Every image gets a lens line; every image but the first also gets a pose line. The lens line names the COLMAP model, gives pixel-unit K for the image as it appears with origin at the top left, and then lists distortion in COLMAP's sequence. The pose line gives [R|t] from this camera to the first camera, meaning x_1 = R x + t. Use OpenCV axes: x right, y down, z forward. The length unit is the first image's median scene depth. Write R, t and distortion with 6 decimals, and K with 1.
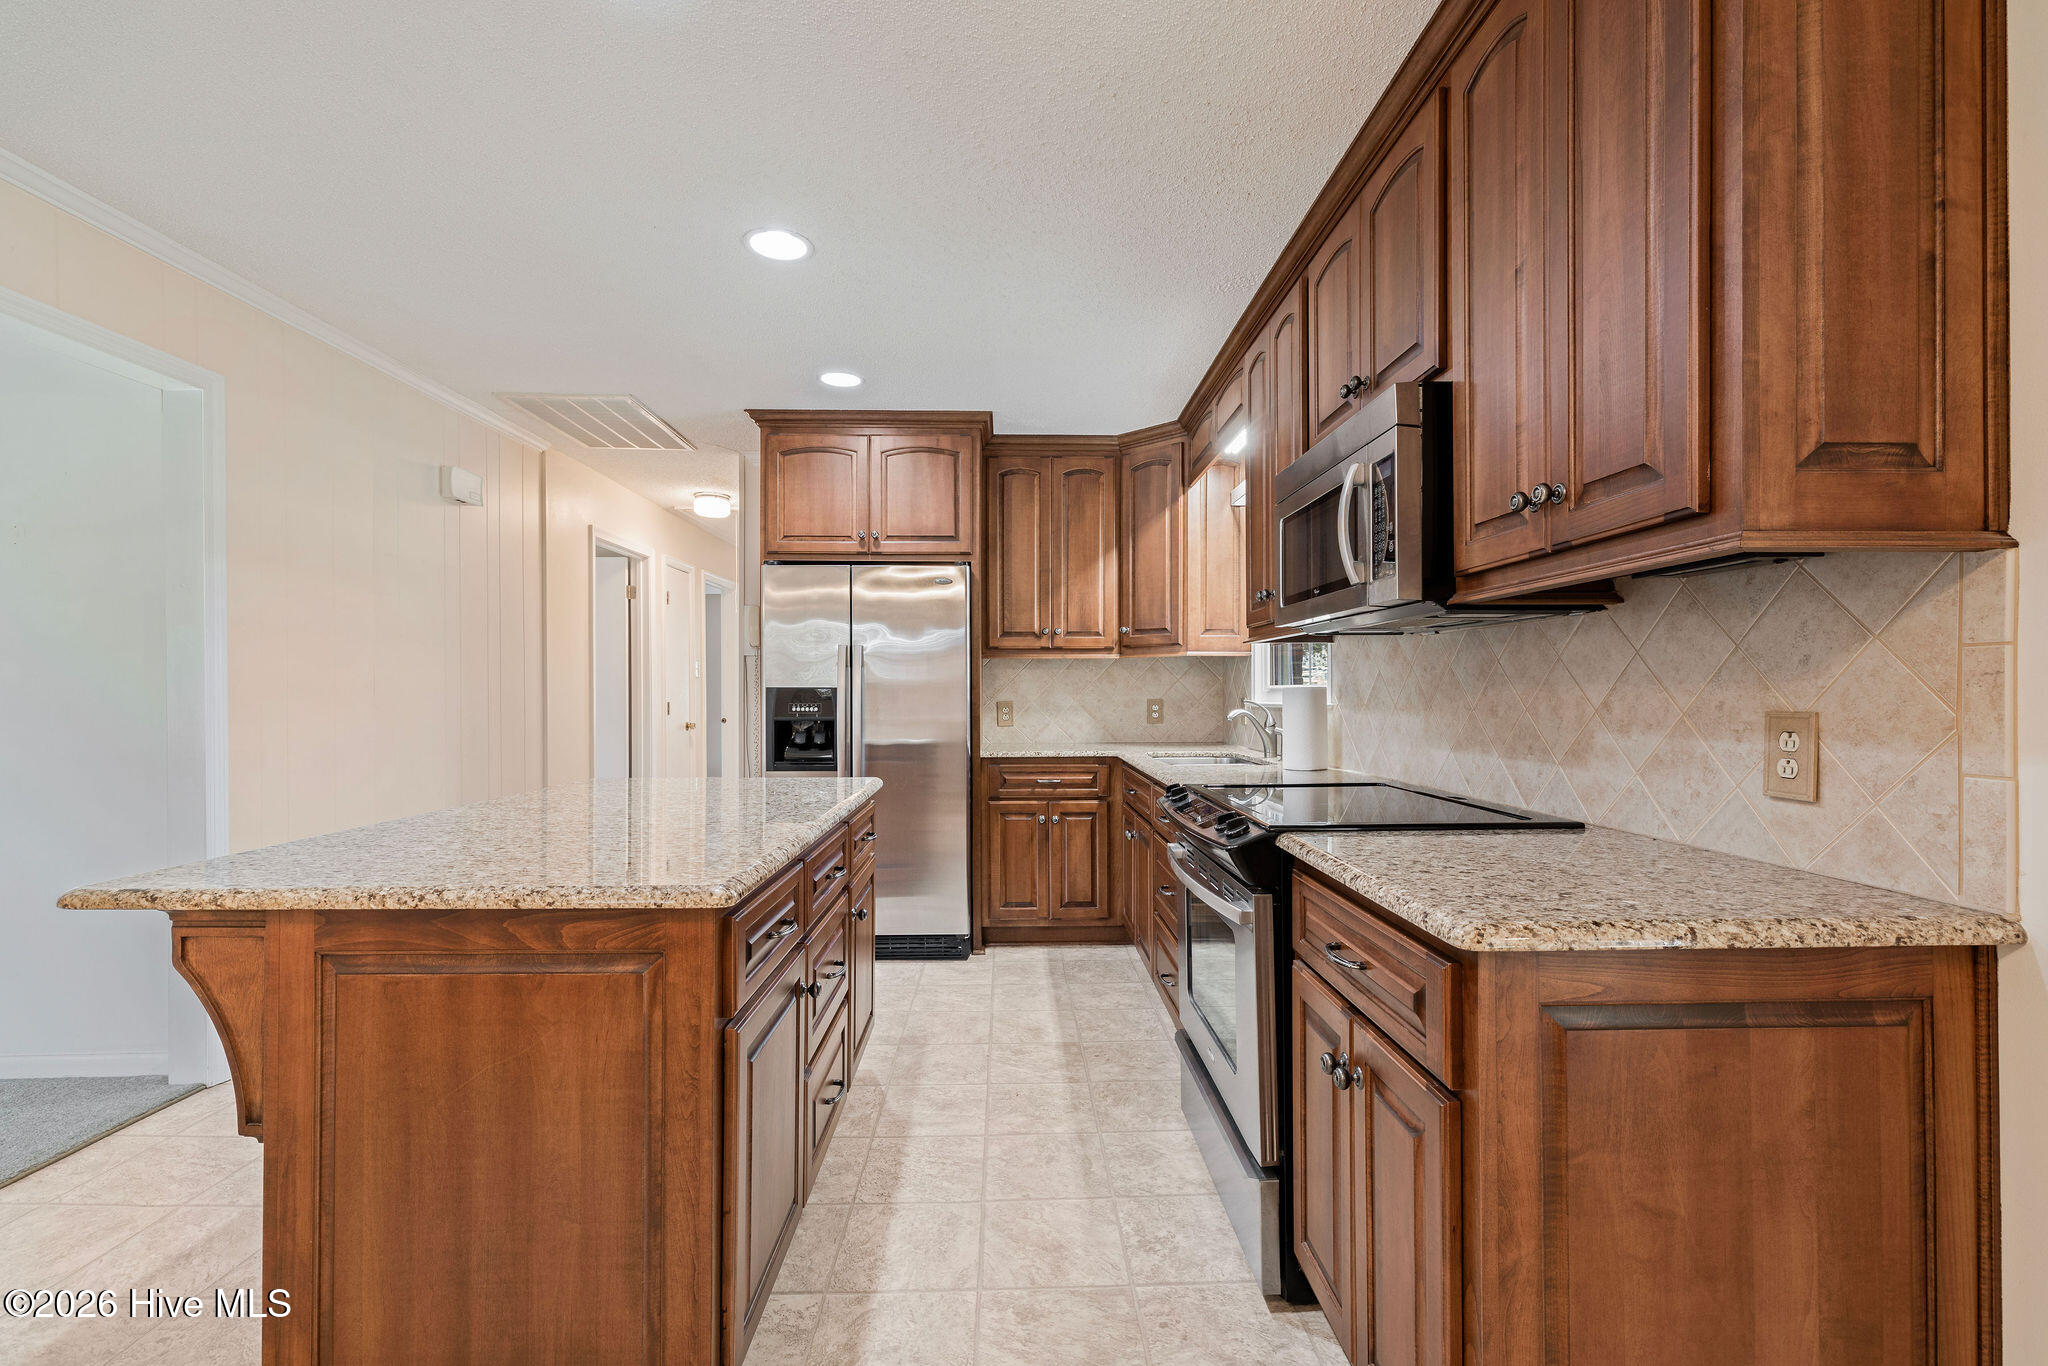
lens RADIAL K [[890.2, 0, 1018.2], [0, 890.2, 691.1], [0, 0, 1]] dist [0.000508, 0.000575]
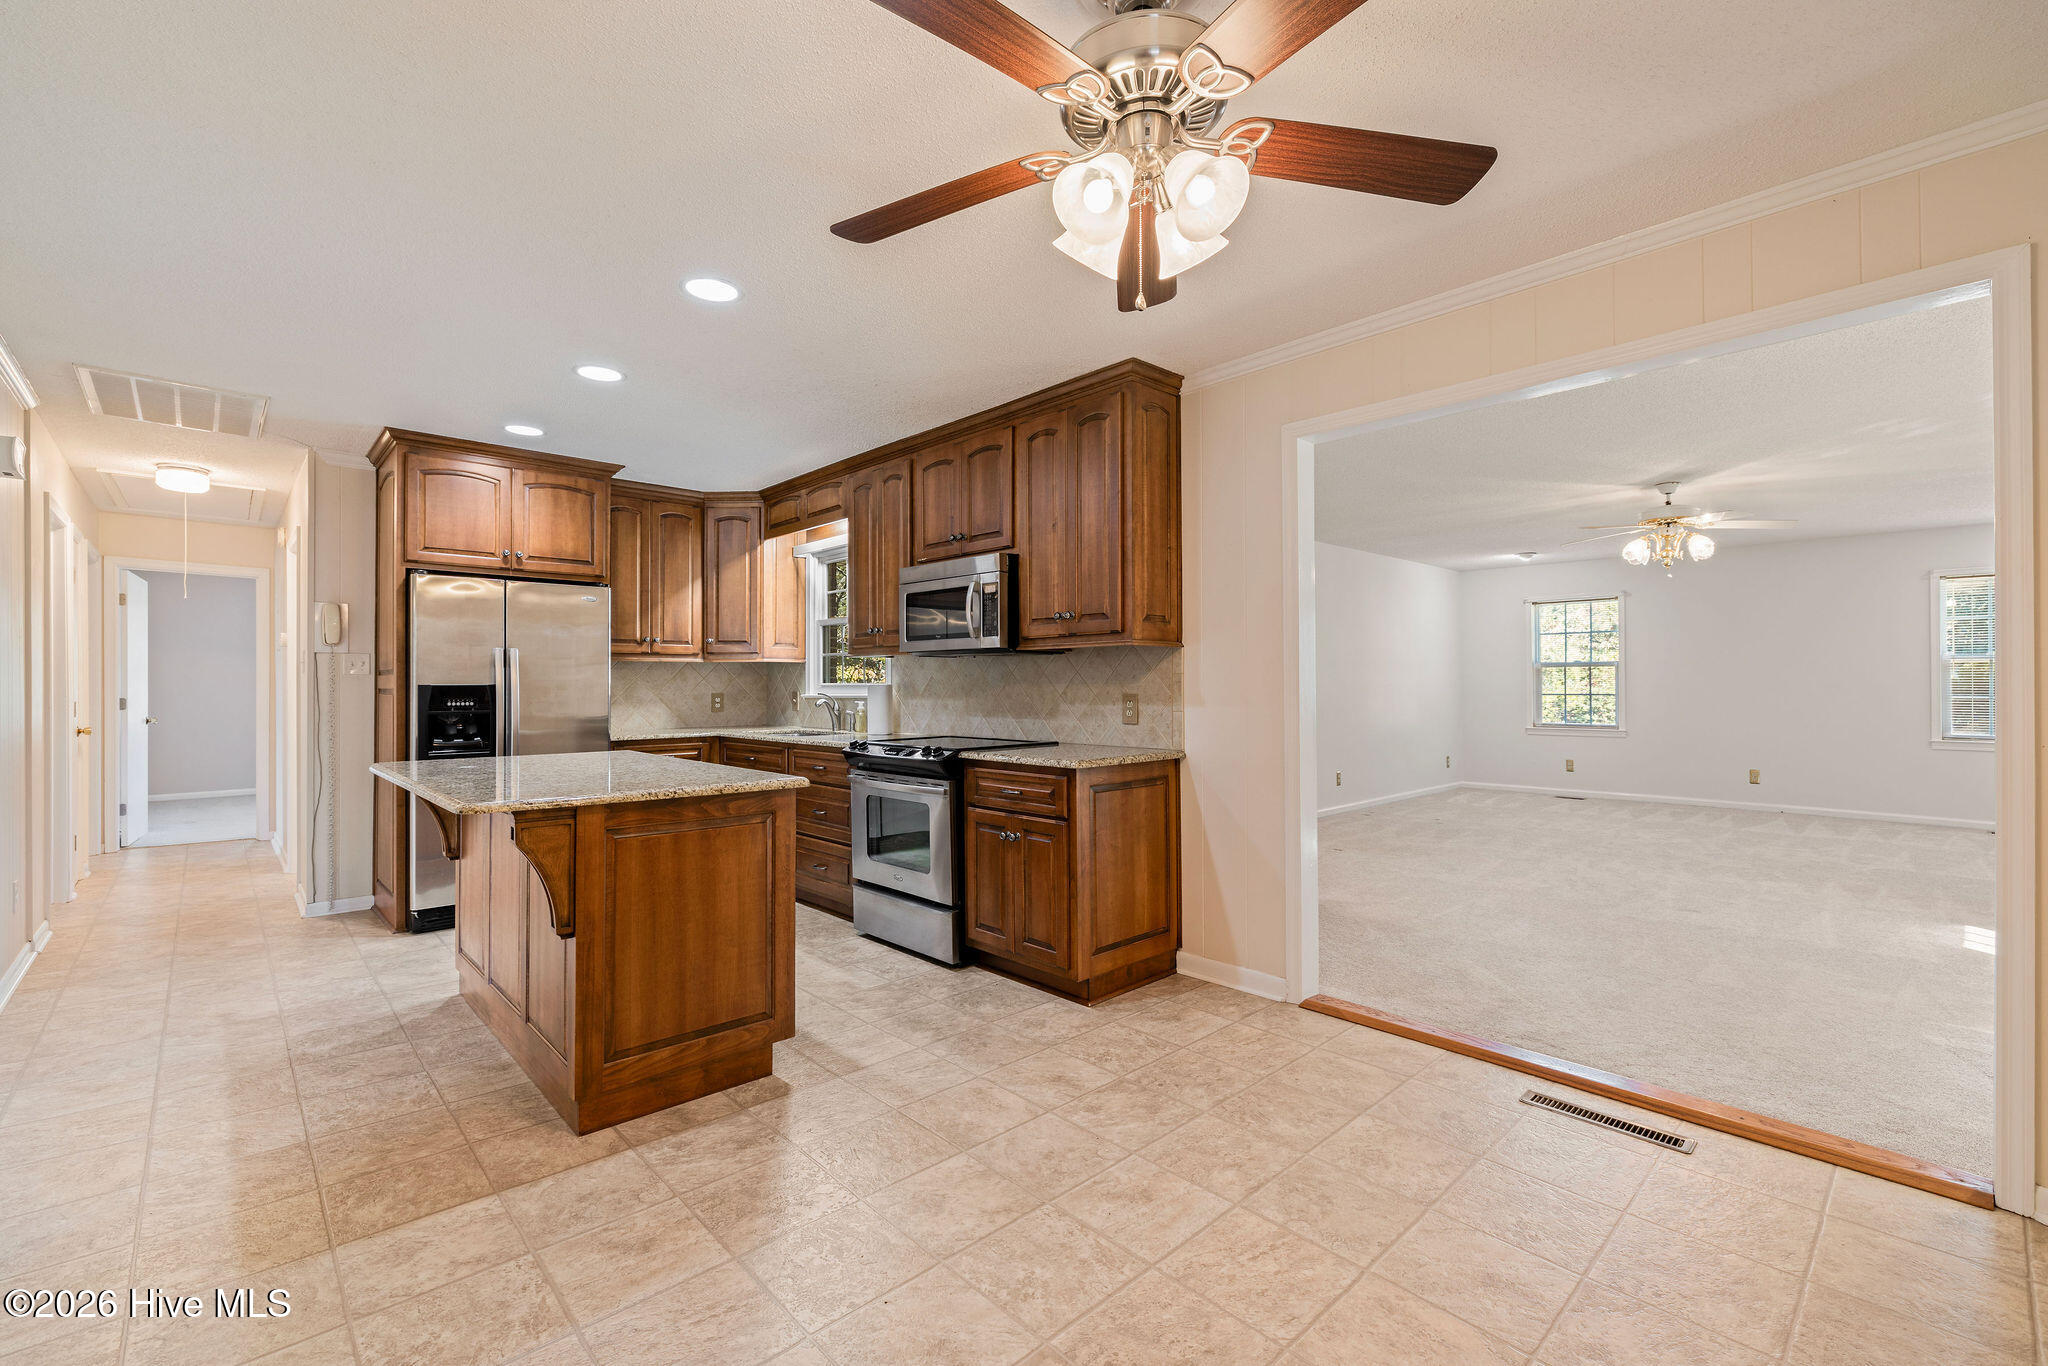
lens RADIAL K [[890.2, 0, 1028.4], [0, 890.2, 680.7], [0, 0, 1]] dist [0.000508, 0.000575]
pose [[0.745476, 0.002113, 0.666529, -1.196044], [0.001686, 0.999986, -0.005056, -0.006289], [-0.666530, 0.004893, 0.745462, -0.864954]]
